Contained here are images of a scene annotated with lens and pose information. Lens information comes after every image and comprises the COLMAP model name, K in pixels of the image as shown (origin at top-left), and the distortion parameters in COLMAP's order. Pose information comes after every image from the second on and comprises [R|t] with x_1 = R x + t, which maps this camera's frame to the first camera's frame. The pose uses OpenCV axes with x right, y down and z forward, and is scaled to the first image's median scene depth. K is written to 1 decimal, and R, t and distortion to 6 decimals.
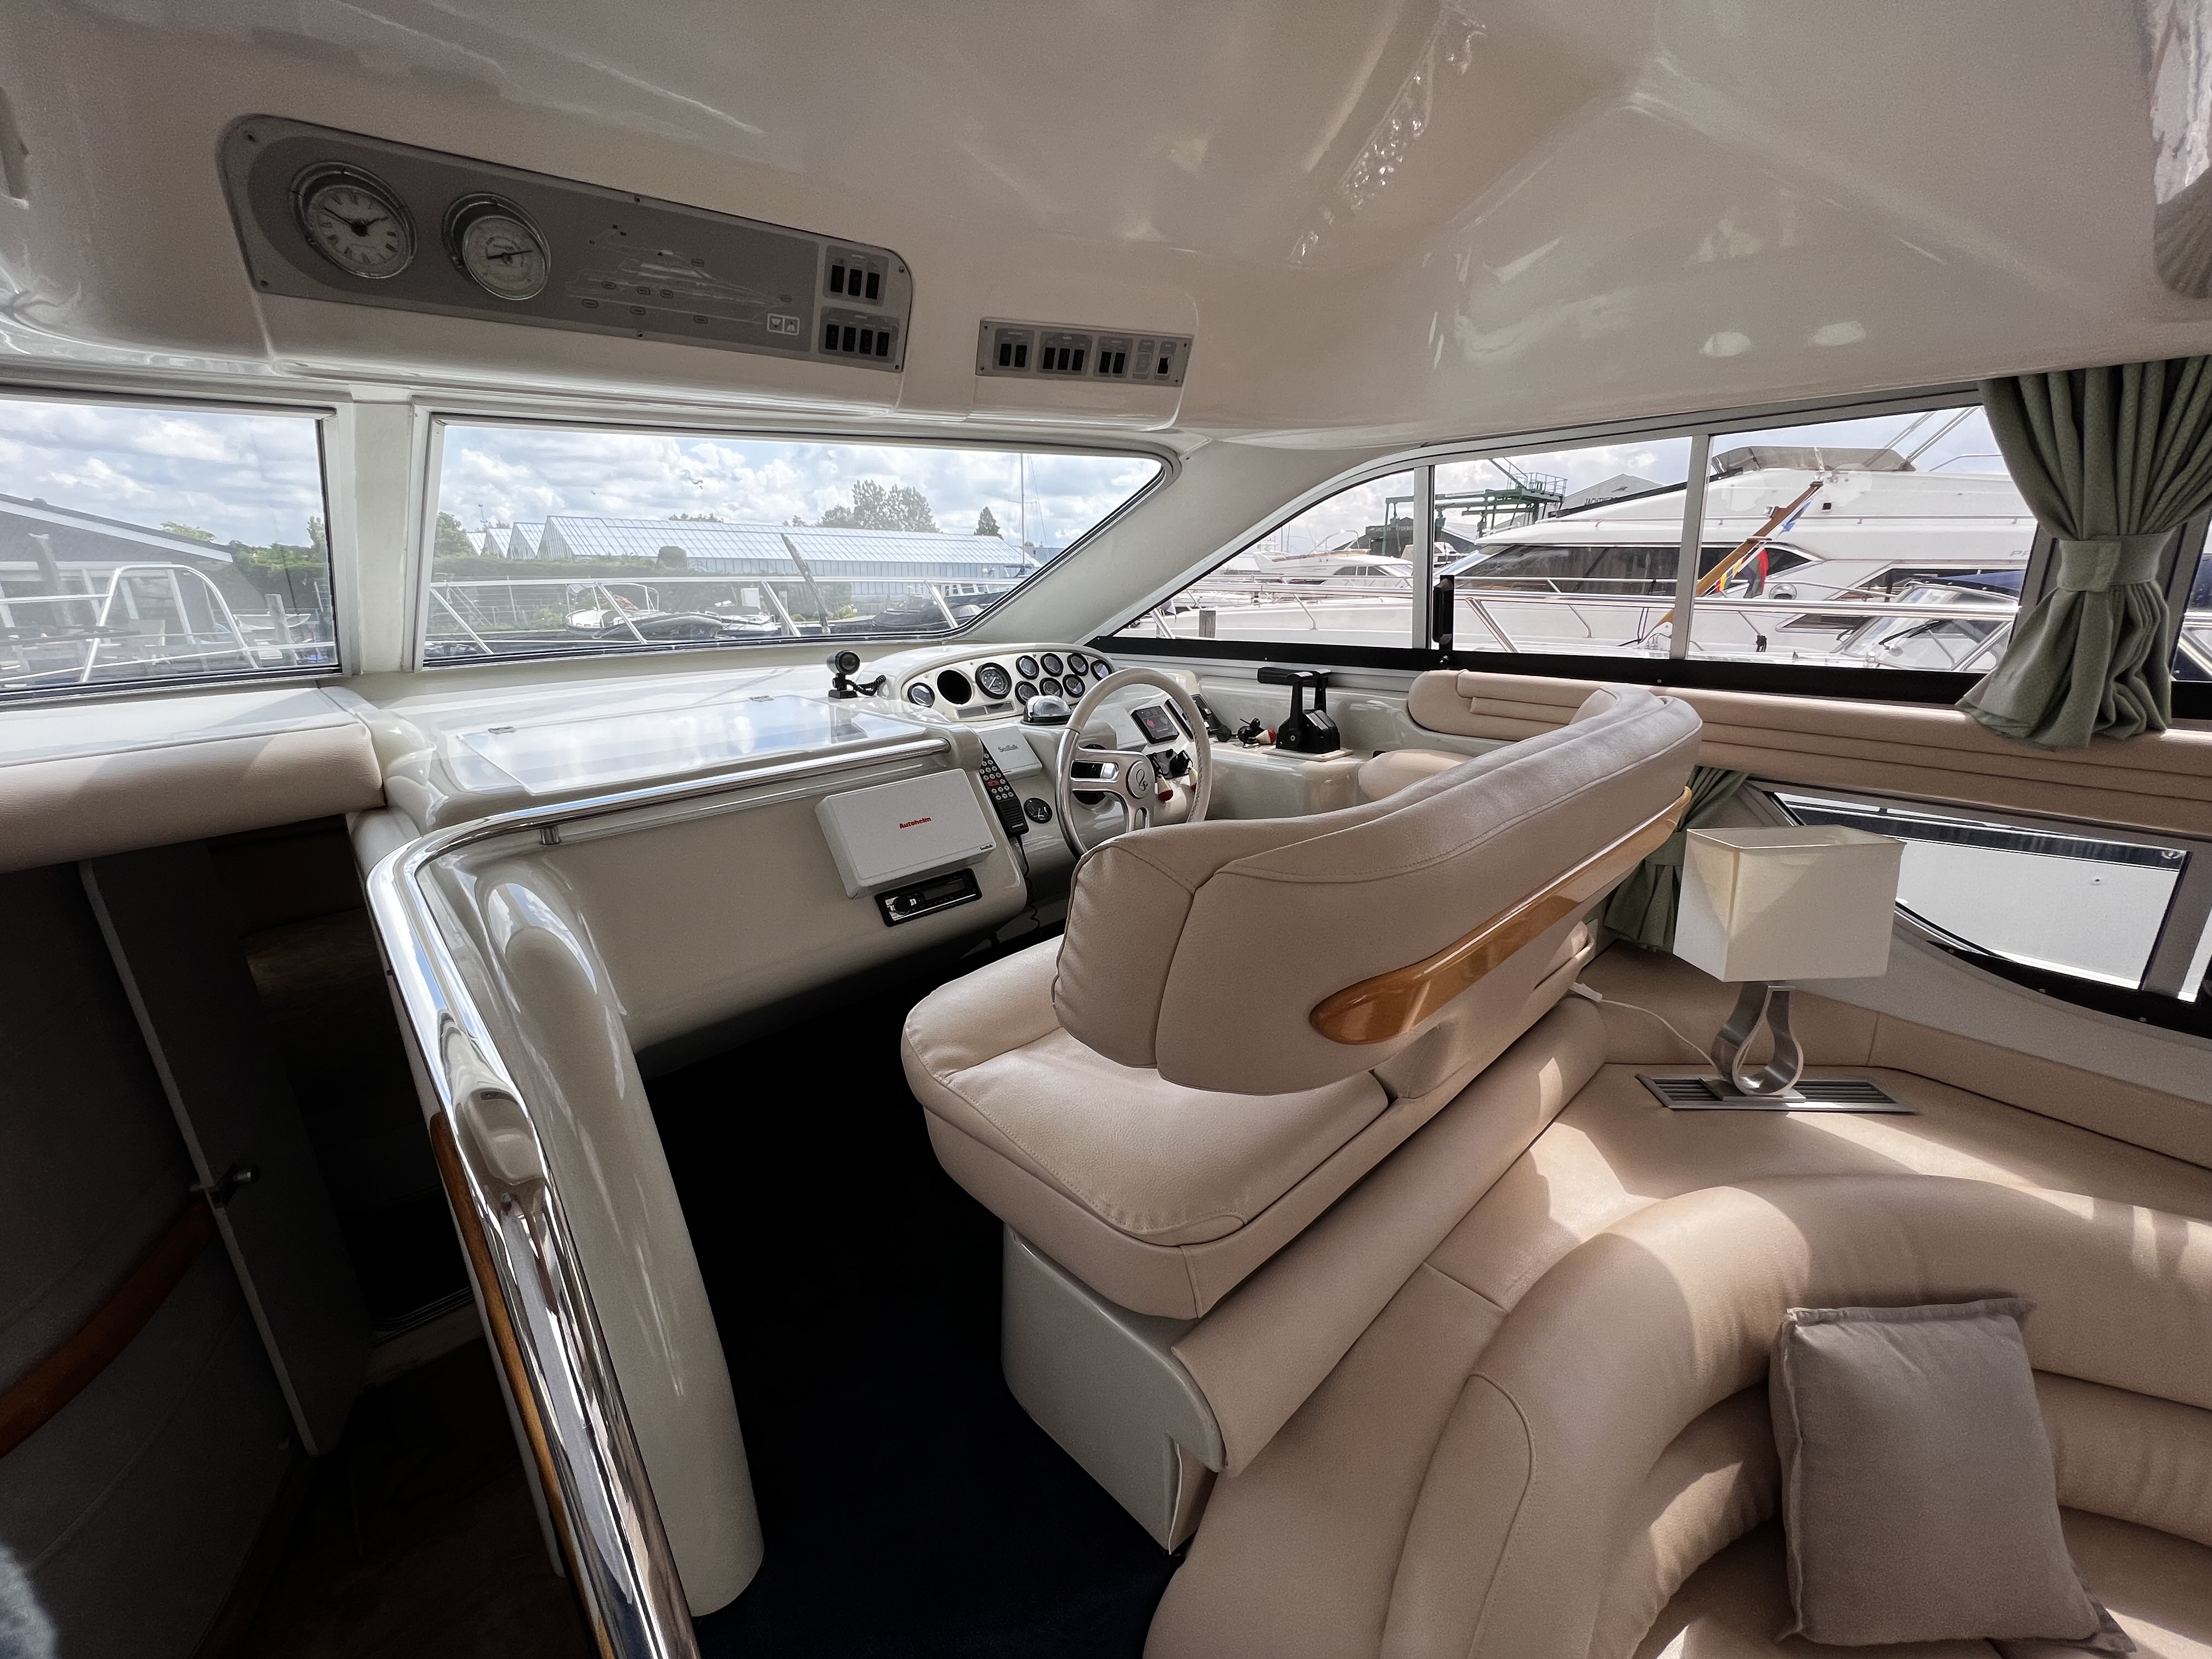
lens RADIAL K [[890.3, 0, 1111.2], [0, 890.3, 827.8], [0, 0, 1]] dist [-0.004217, 0.000913]
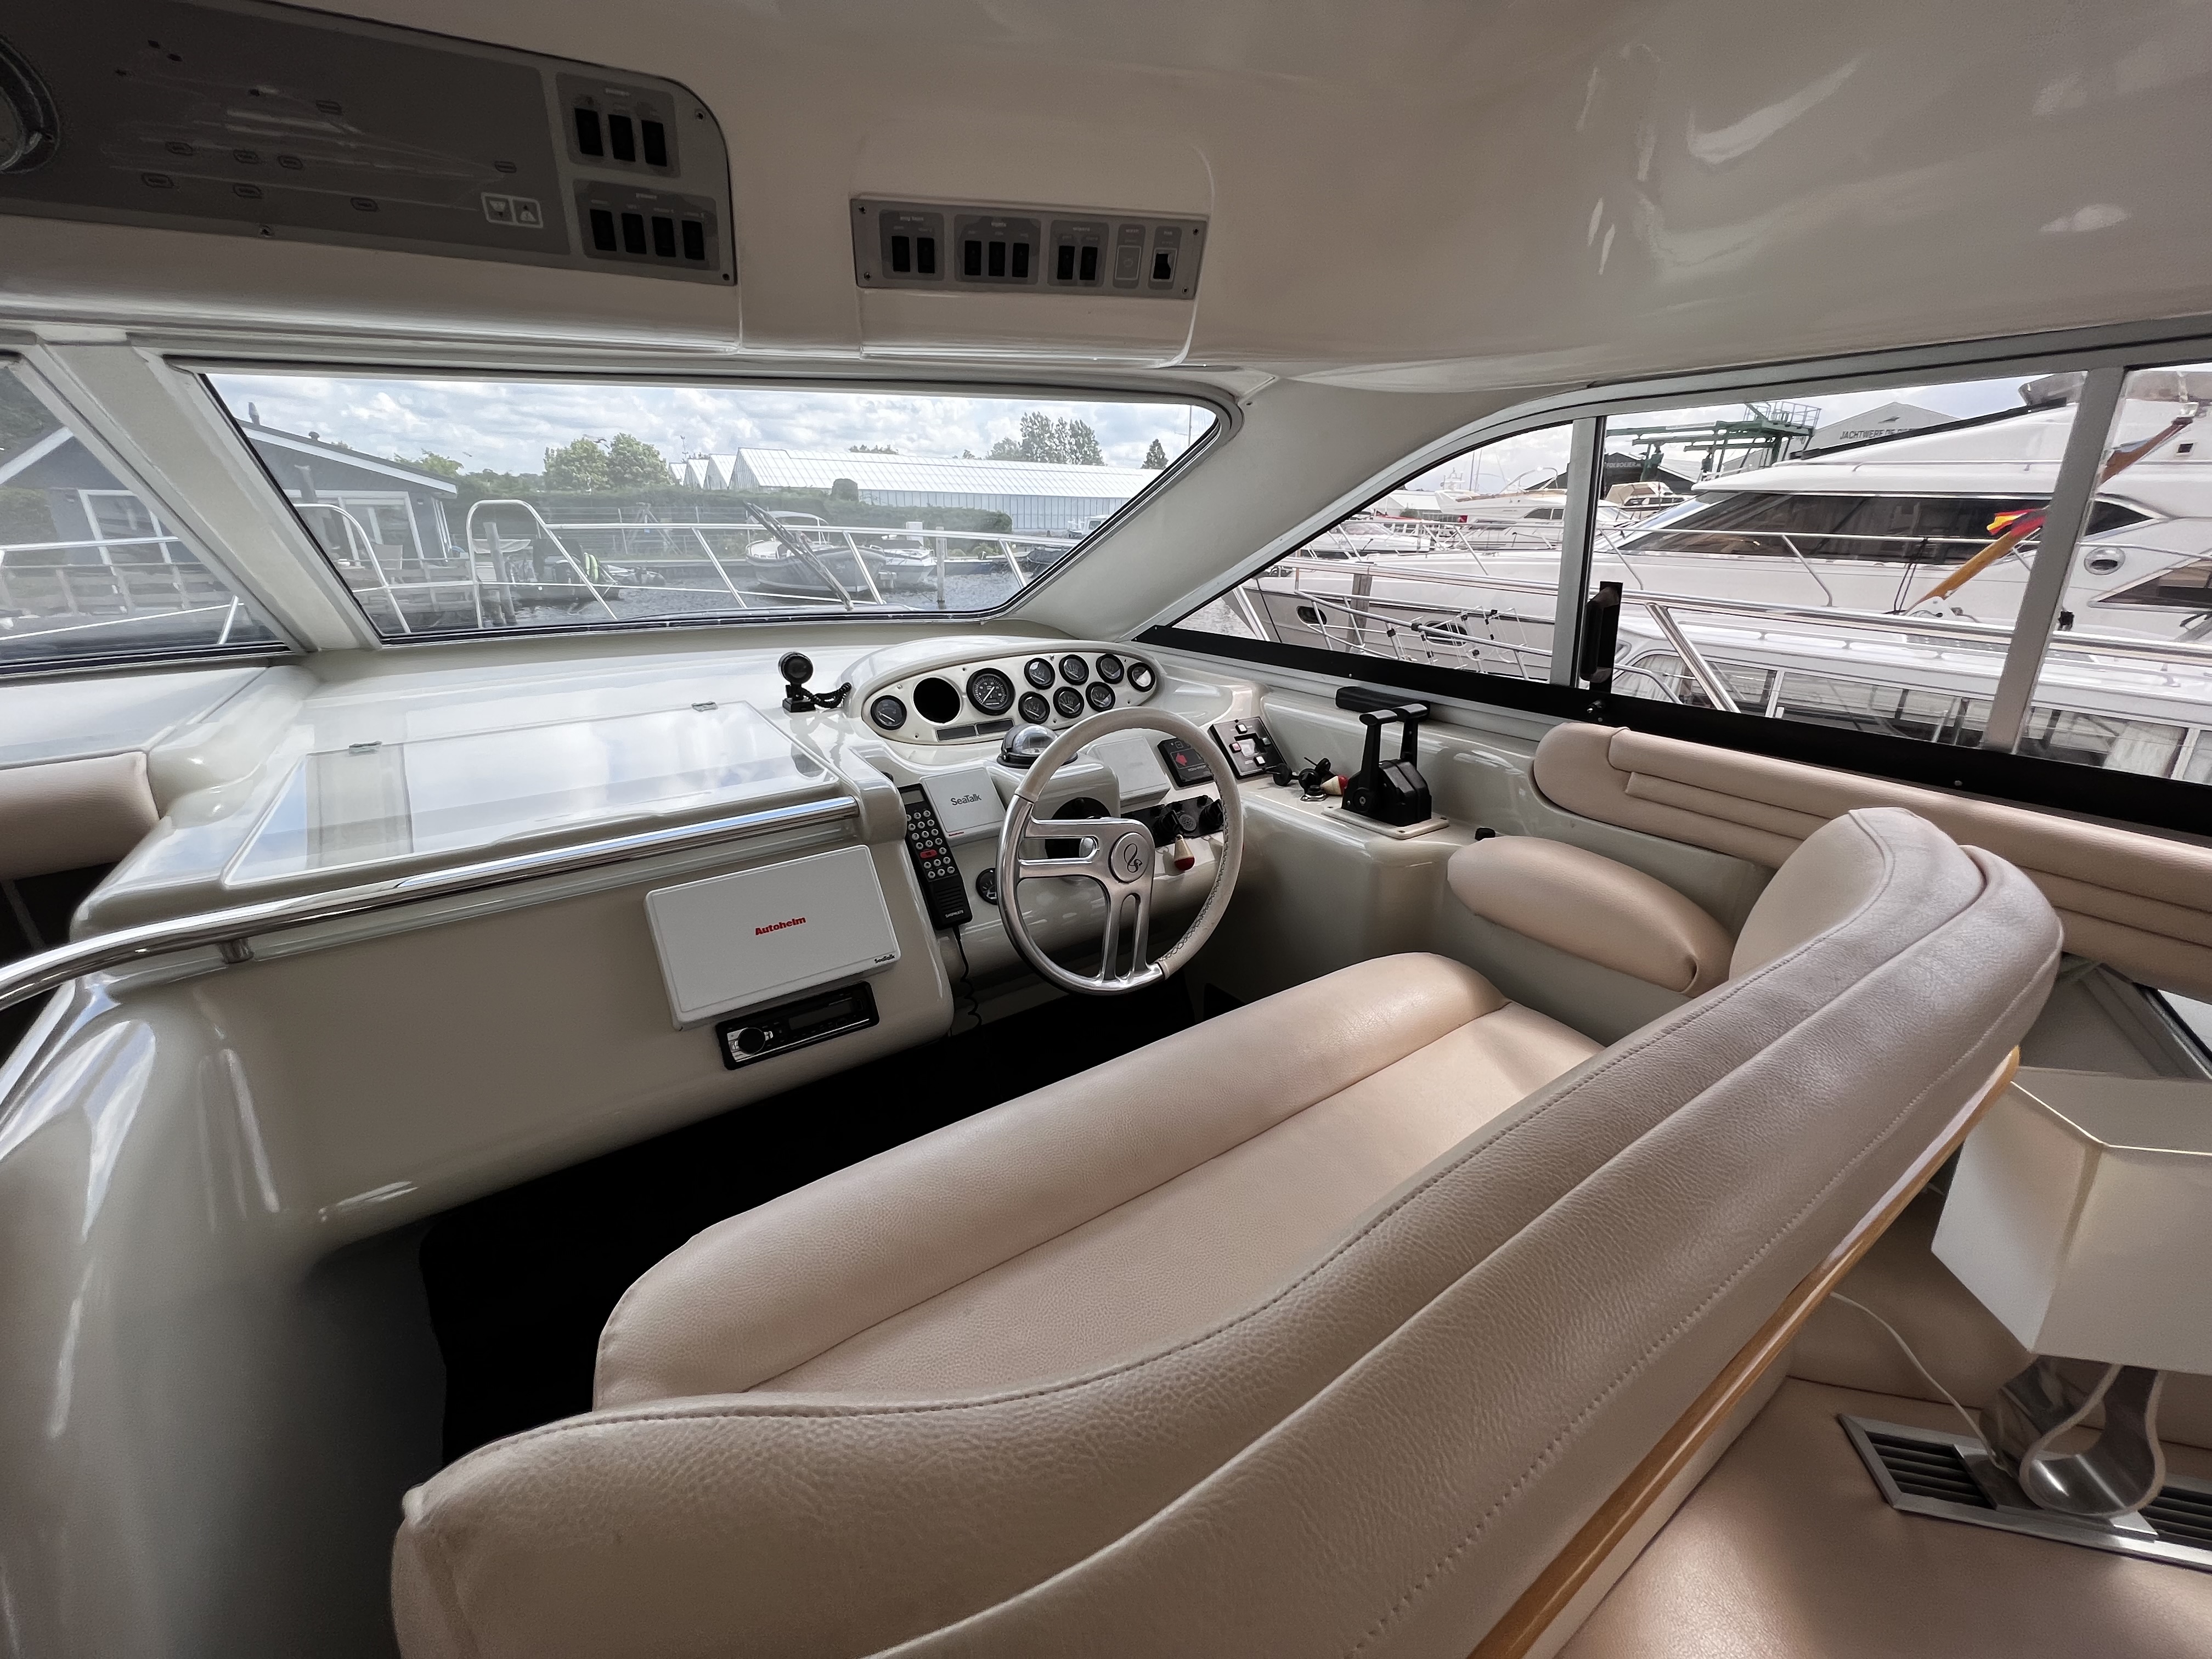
lens RADIAL K [[890.3, 0, 1110.0], [0, 890.3, 830.5], [0, 0, 1]] dist [-0.004217, 0.000913]
pose [[0.983826, 0.073978, -0.163136, 0.125313], [-0.062695, 0.995340, 0.073264, -0.120673], [0.167795, -0.061851, 0.983880, 0.257732]]
